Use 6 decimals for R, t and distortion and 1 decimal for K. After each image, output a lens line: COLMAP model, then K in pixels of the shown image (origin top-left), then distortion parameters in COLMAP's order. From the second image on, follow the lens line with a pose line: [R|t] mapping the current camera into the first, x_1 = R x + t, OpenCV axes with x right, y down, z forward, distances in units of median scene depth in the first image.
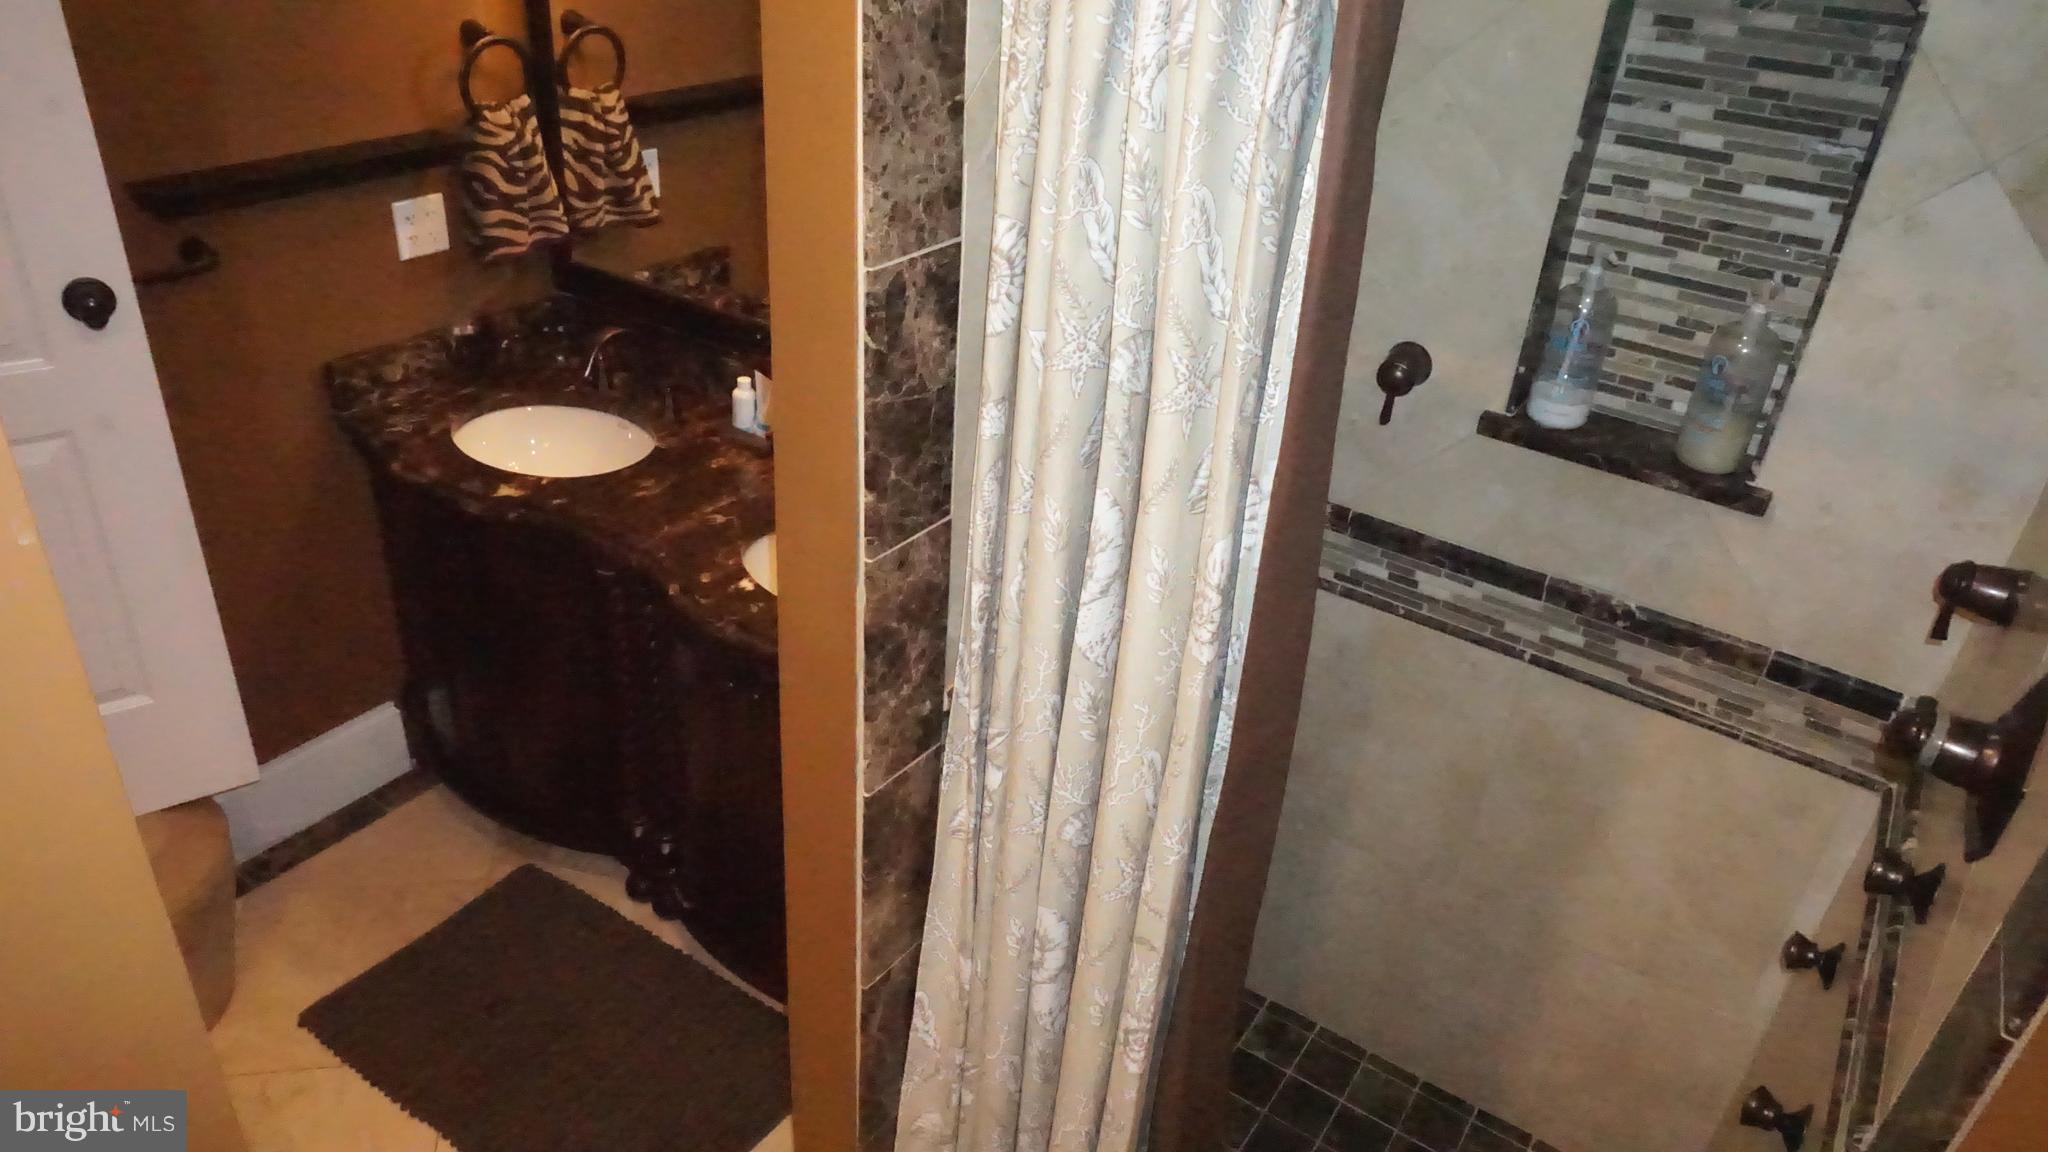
lens RADIAL K [[1361.3, 0, 1029.9], [0, 1361.3, 572.8], [0, 0, 1]] dist [-0.045934, 0.028259]
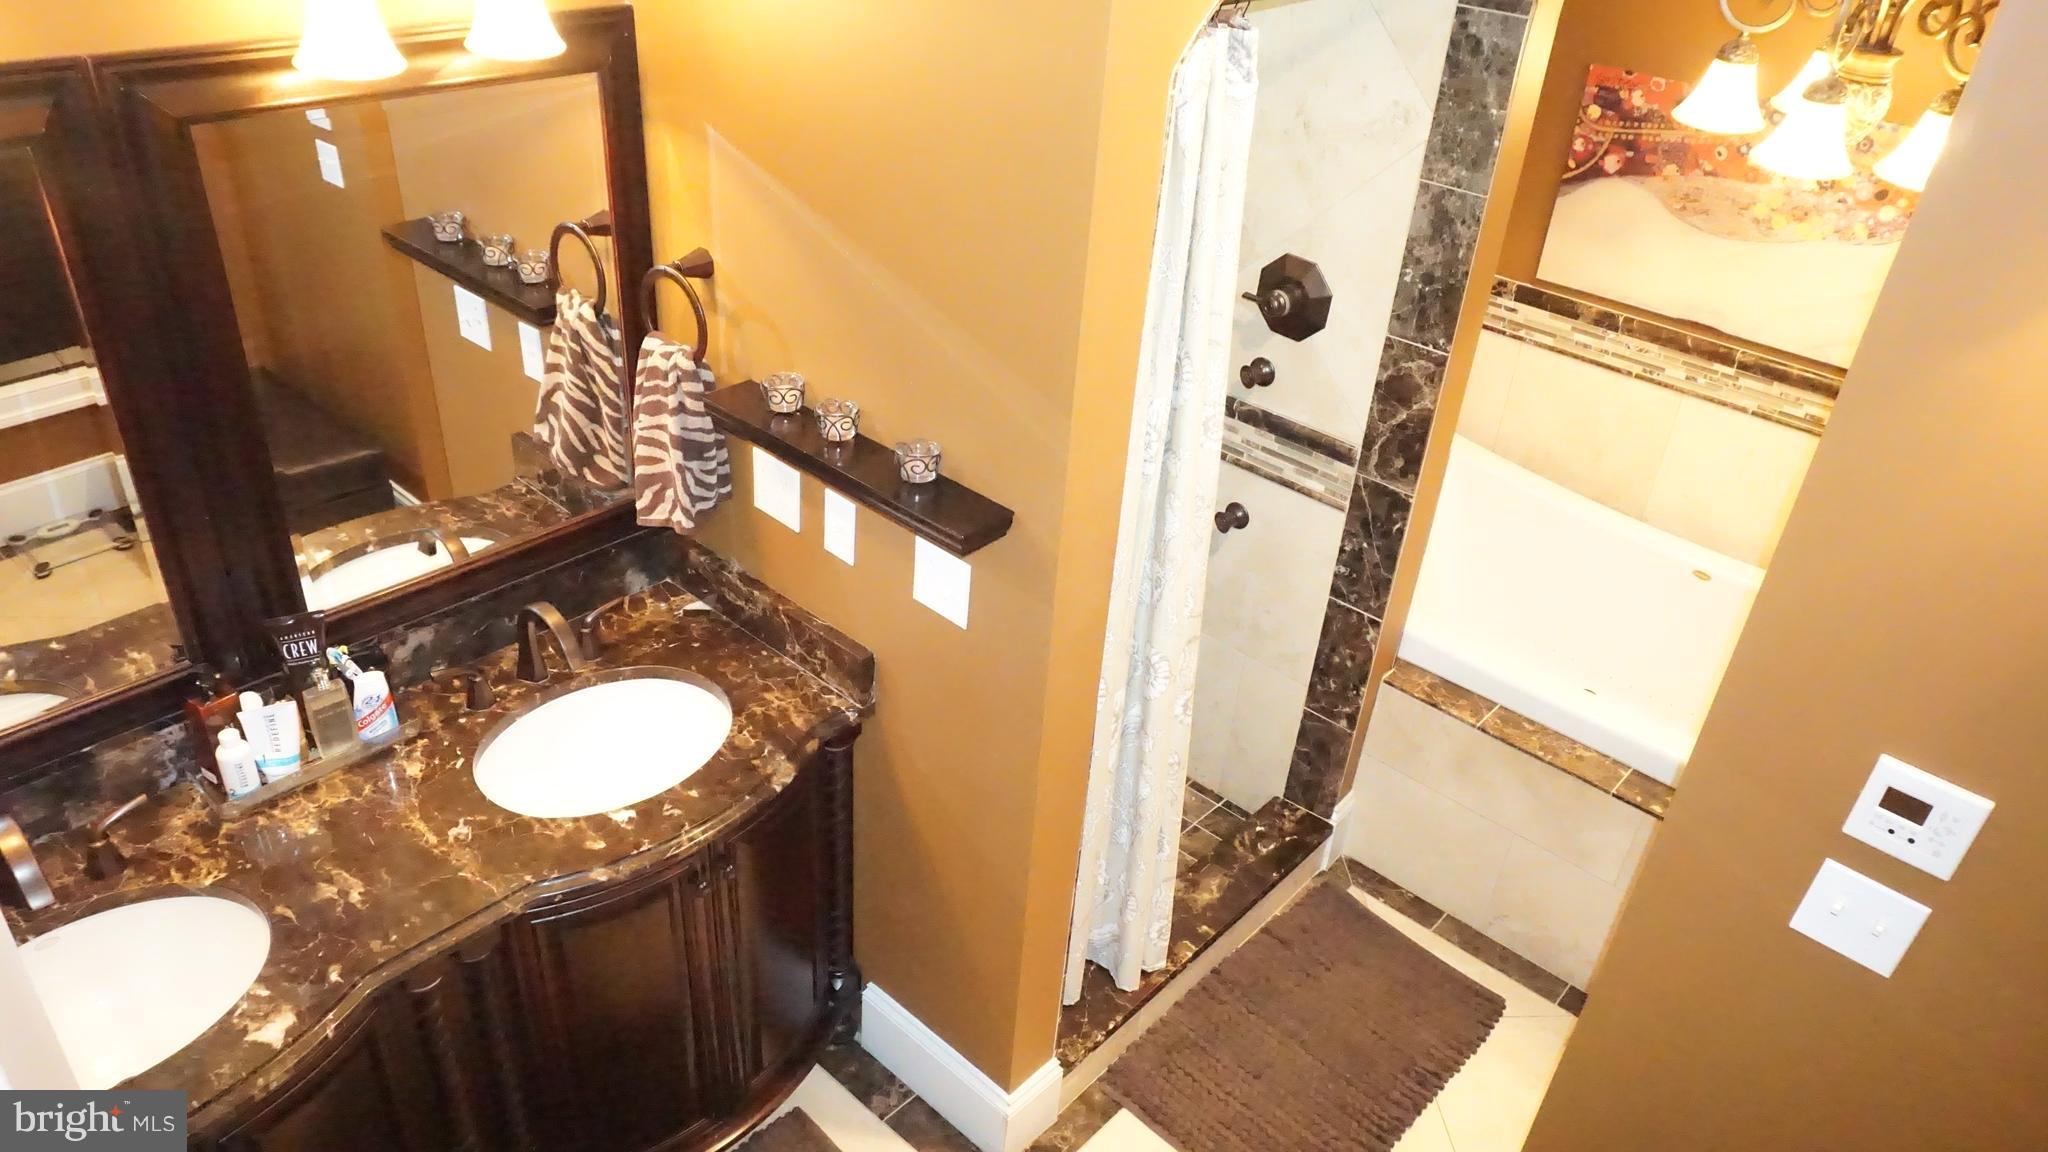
lens RADIAL K [[1361.3, 0, 1029.9], [0, 1361.3, 572.8], [0, 0, 1]] dist [-0.045934, 0.028259]
pose [[0.151368, -0.565850, 0.810494, -0.898282], [0.451806, 0.768886, 0.452422, -0.448334], [-0.879181, 0.297704, 0.372040, 0.405968]]
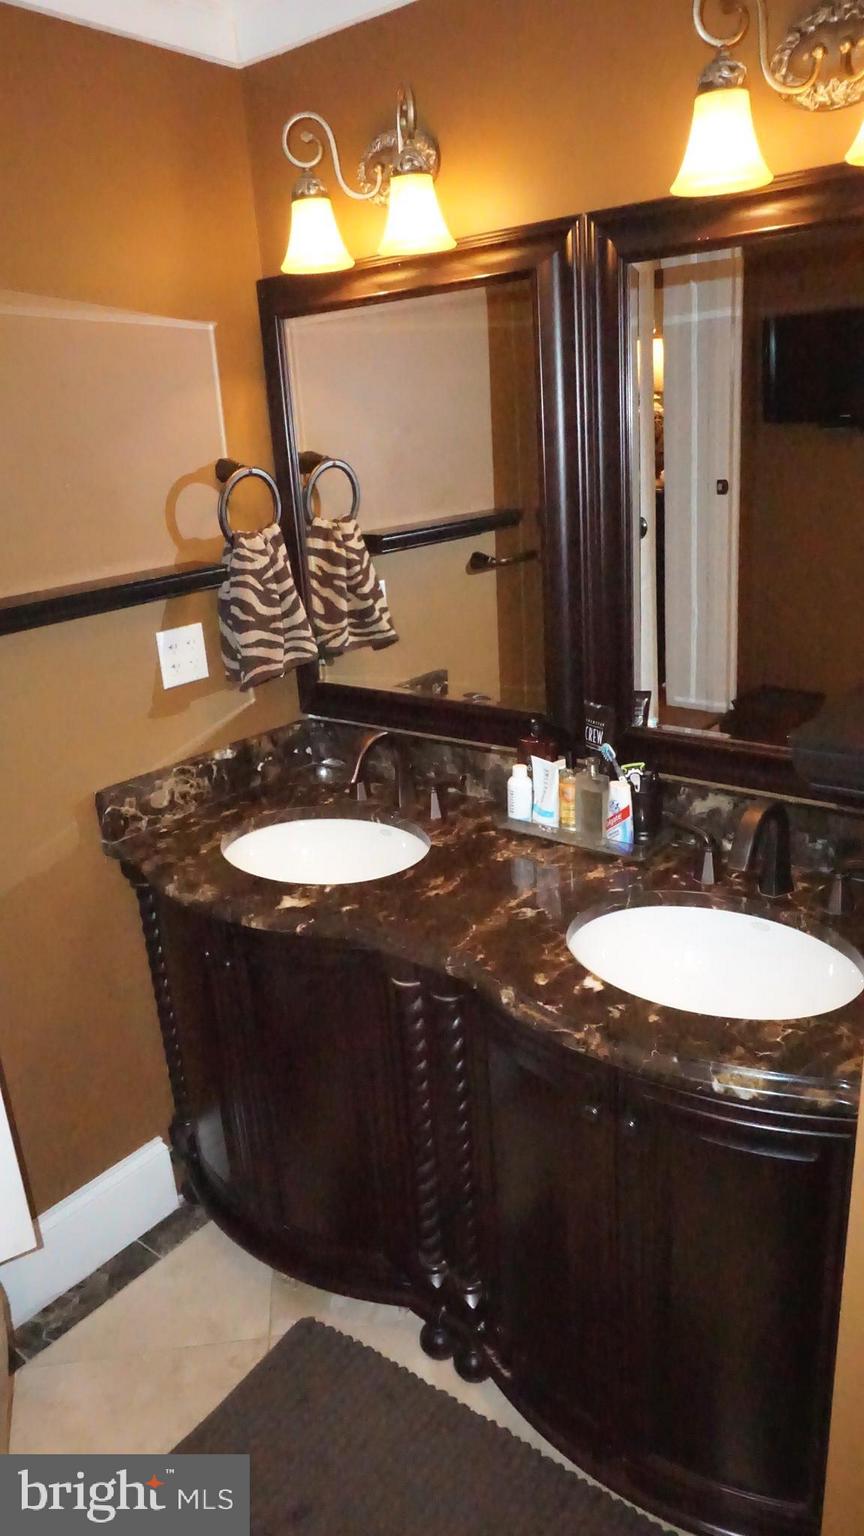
lens RADIAL K [[1020.9, 0, 432.0], [0, 1020.9, 768.0], [0, 0, 1]] dist [-0.045934, 0.028259]
pose [[0.986770, -0.102435, -0.125663, -0.235223], [0.074630, 0.975101, -0.208825, 0.002885], [0.143925, 0.196684, 0.969846, 0.390684]]
